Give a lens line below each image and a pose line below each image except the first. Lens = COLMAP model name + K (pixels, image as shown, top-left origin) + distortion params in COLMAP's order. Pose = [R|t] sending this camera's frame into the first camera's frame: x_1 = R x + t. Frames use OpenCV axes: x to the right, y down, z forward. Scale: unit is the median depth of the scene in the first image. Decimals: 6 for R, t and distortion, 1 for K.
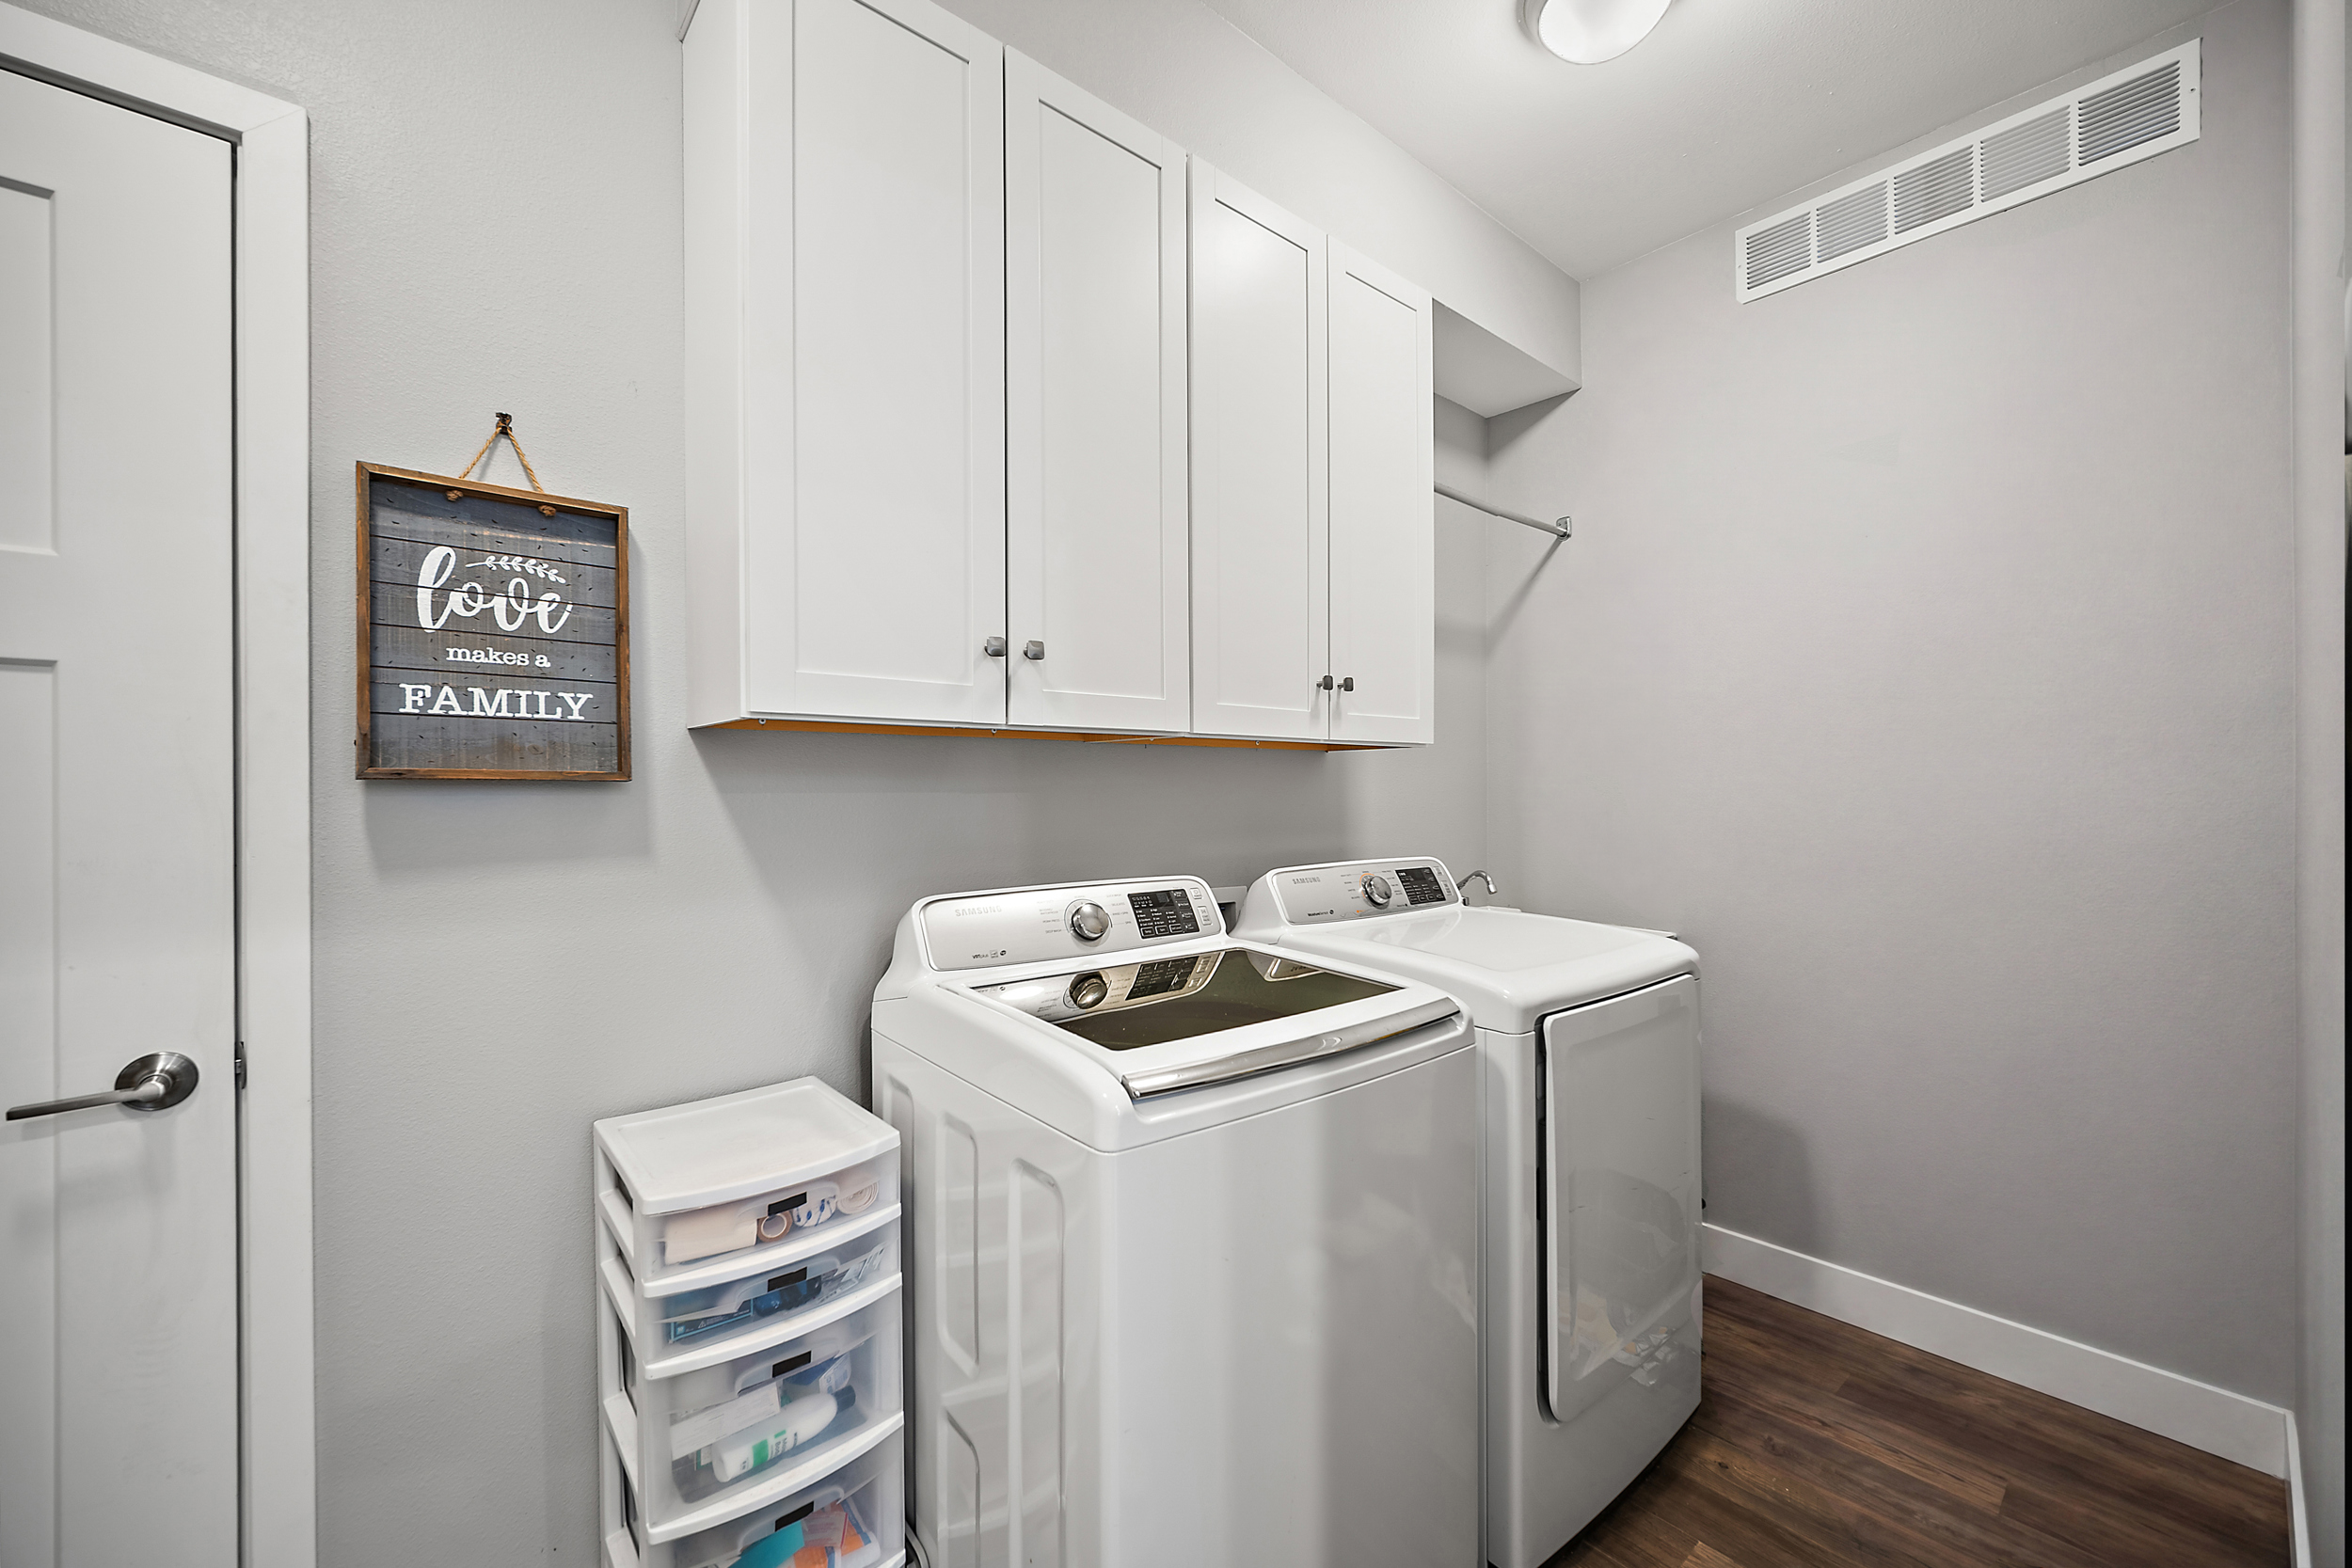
lens RADIAL K [[936.5, 0, 1171.0], [0, 936.5, 792.0], [0, 0, 1]] dist [0.003232, -0.000079]
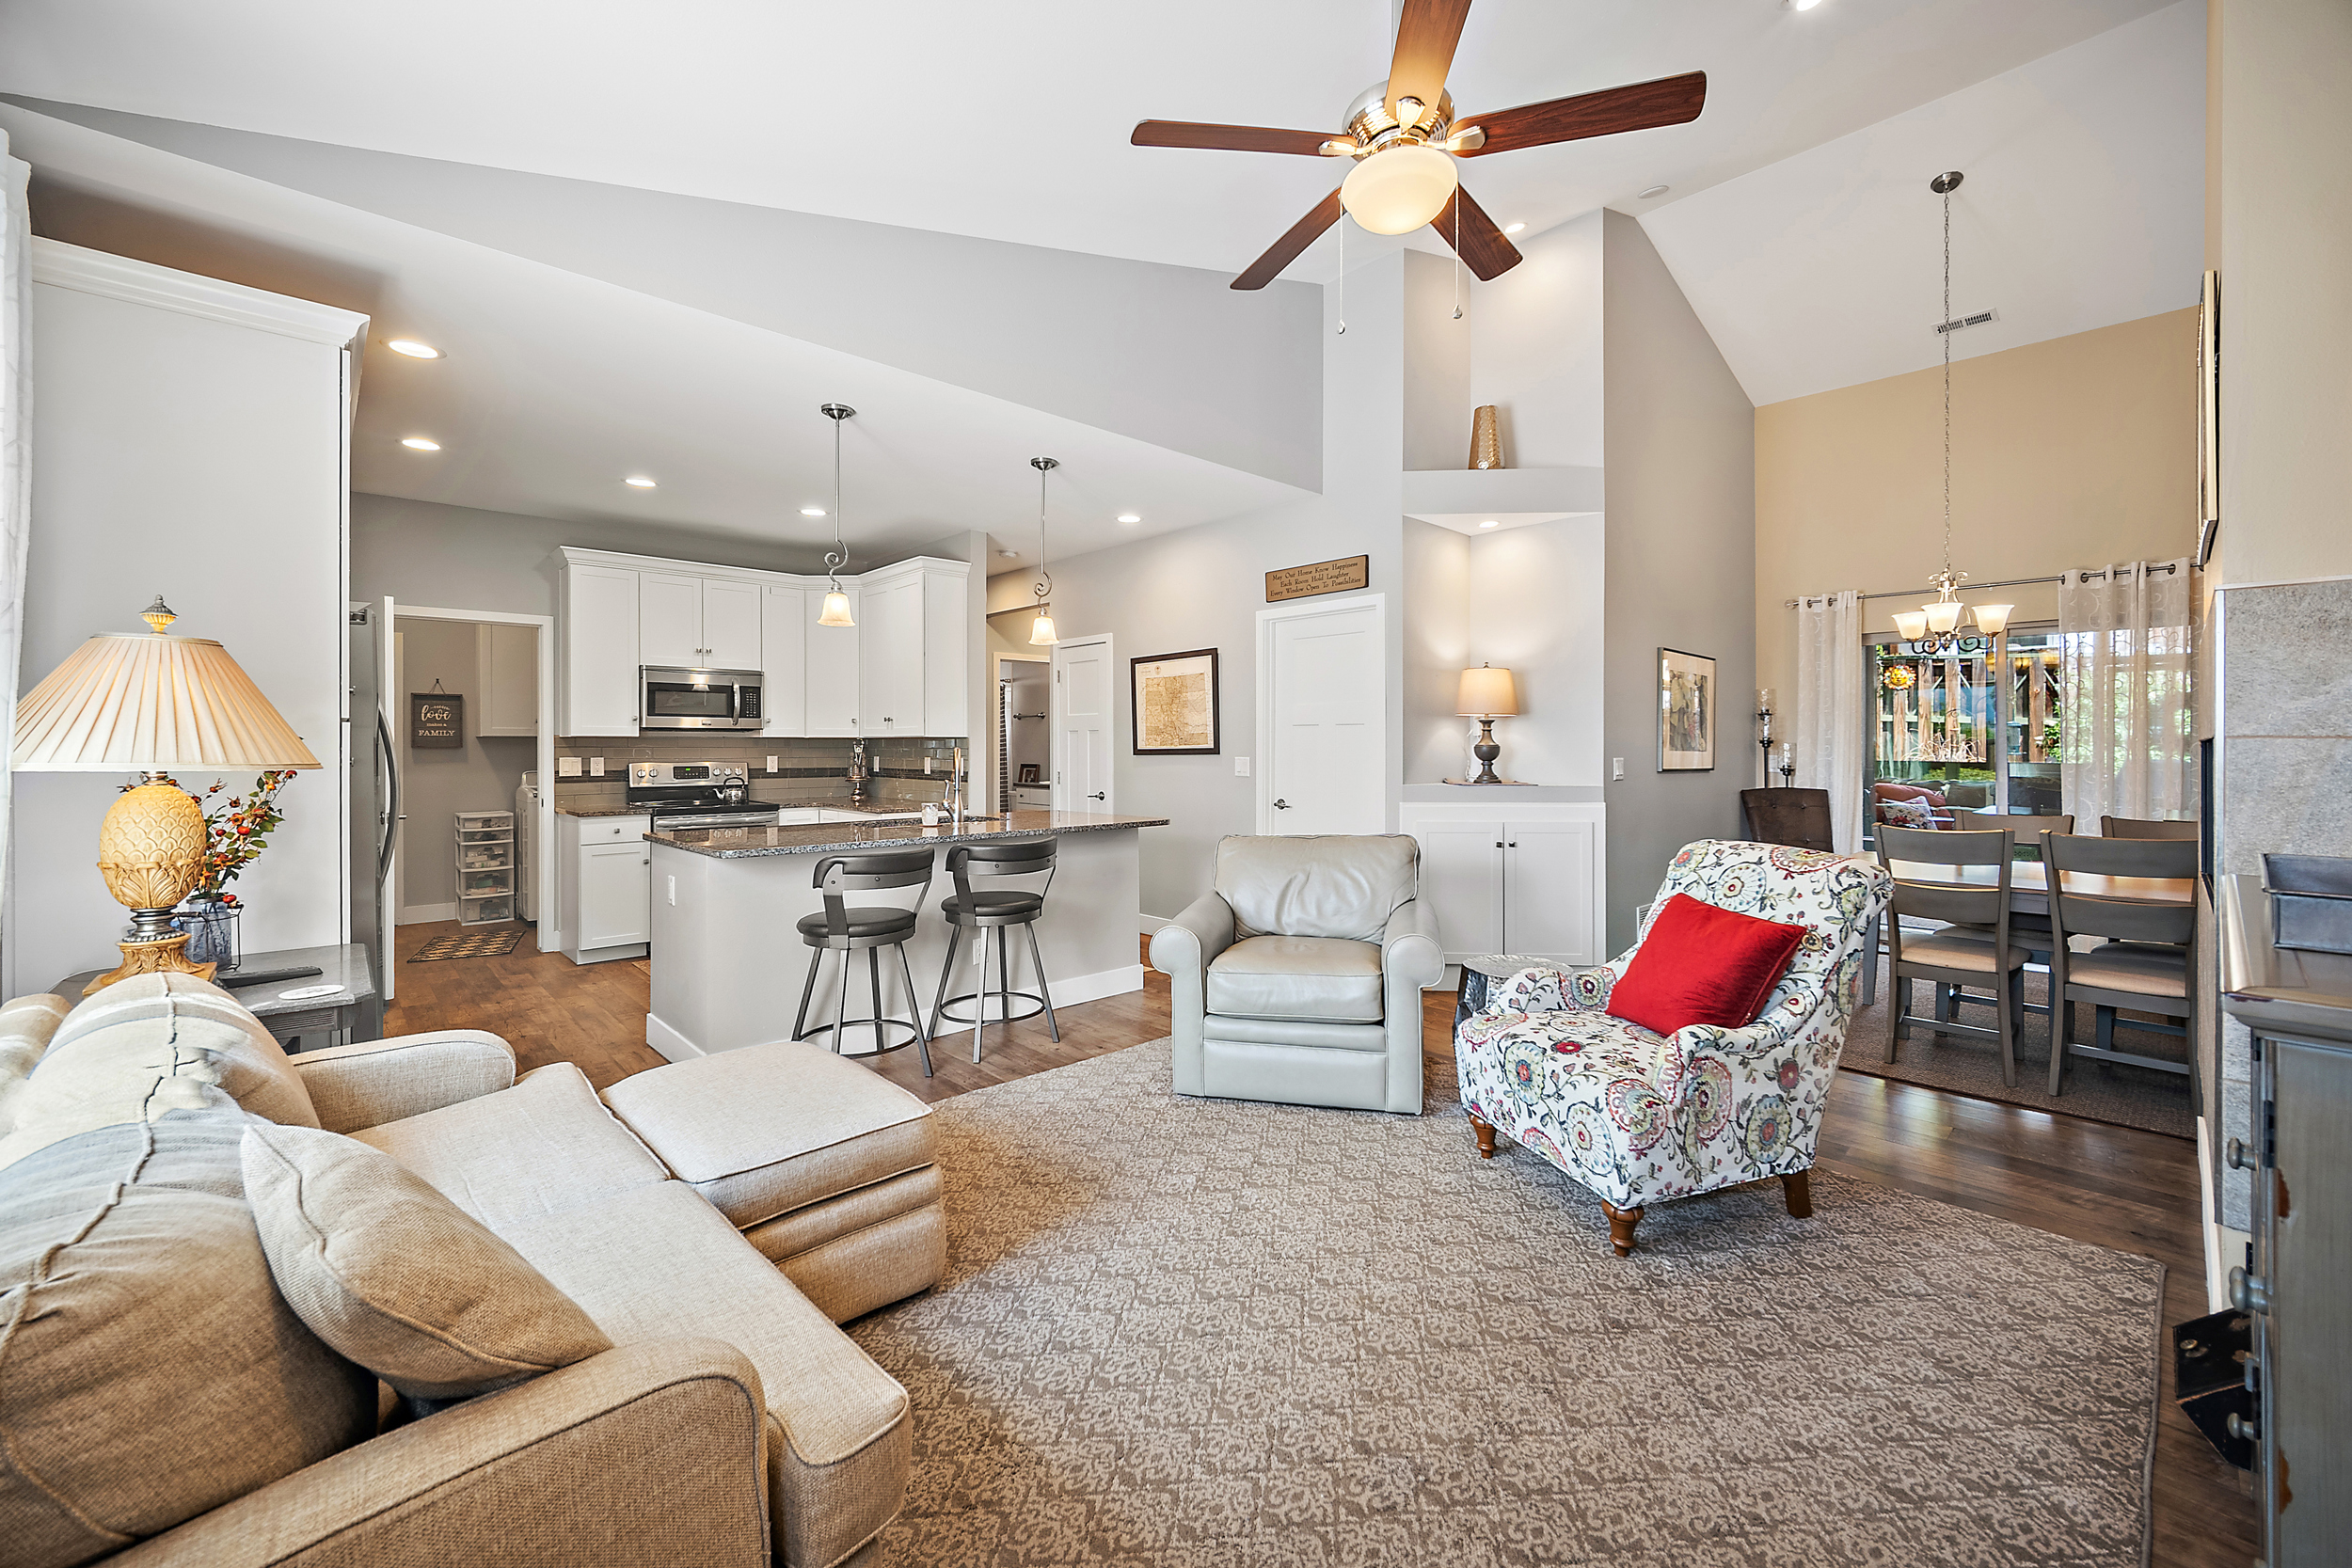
lens RADIAL K [[928.7, 0, 1164.7], [0, 928.7, 751.0], [0, 0, 1]] dist [0.001833, 0.000242]
pose [[0.999066, -0.001778, 0.043168, 3.343250], [0.001510, 0.999979, 0.006230, -0.019992], [-0.043178, -0.006159, 0.999048, -4.672630]]
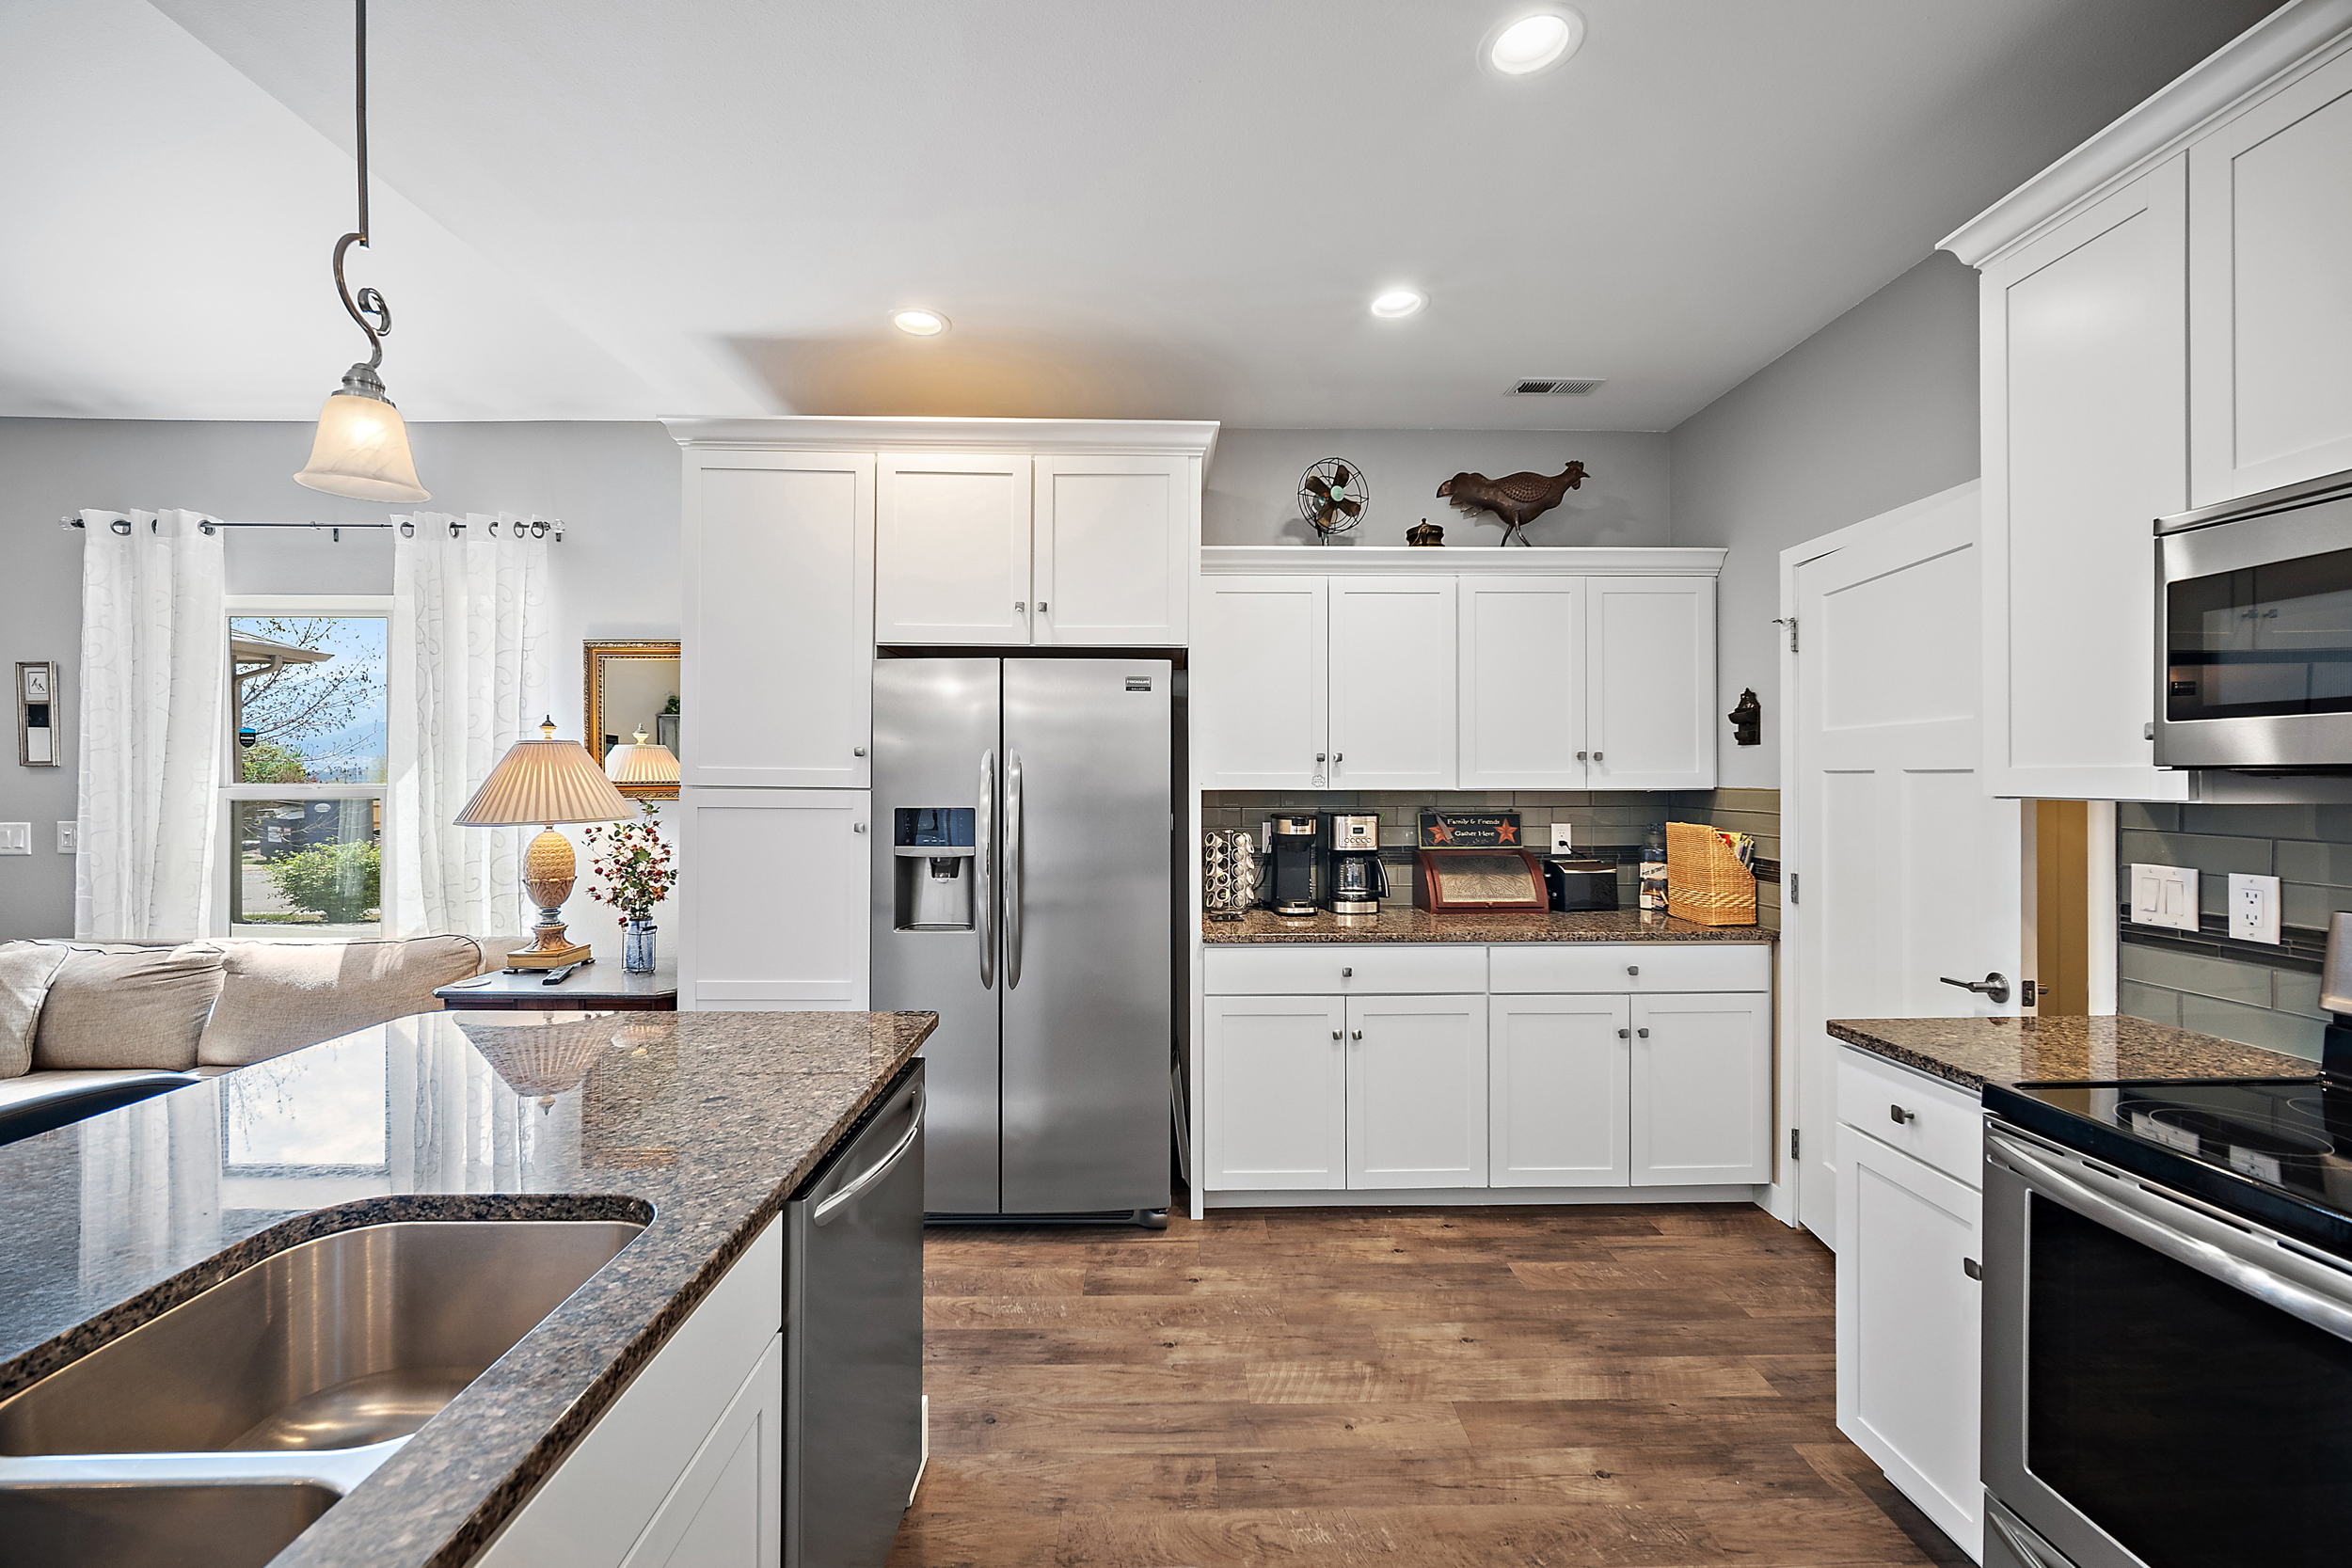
lens RADIAL K [[936.5, 0, 1183.4], [0, 936.5, 780.5], [0, 0, 1]] dist [0.003232, -0.000079]
pose [[-0.614789, 0.002233, -0.788689, 2.639555], [-0.000343, 0.999995, 0.003099, -0.101185], [0.788692, 0.002176, -0.614785, -0.124488]]
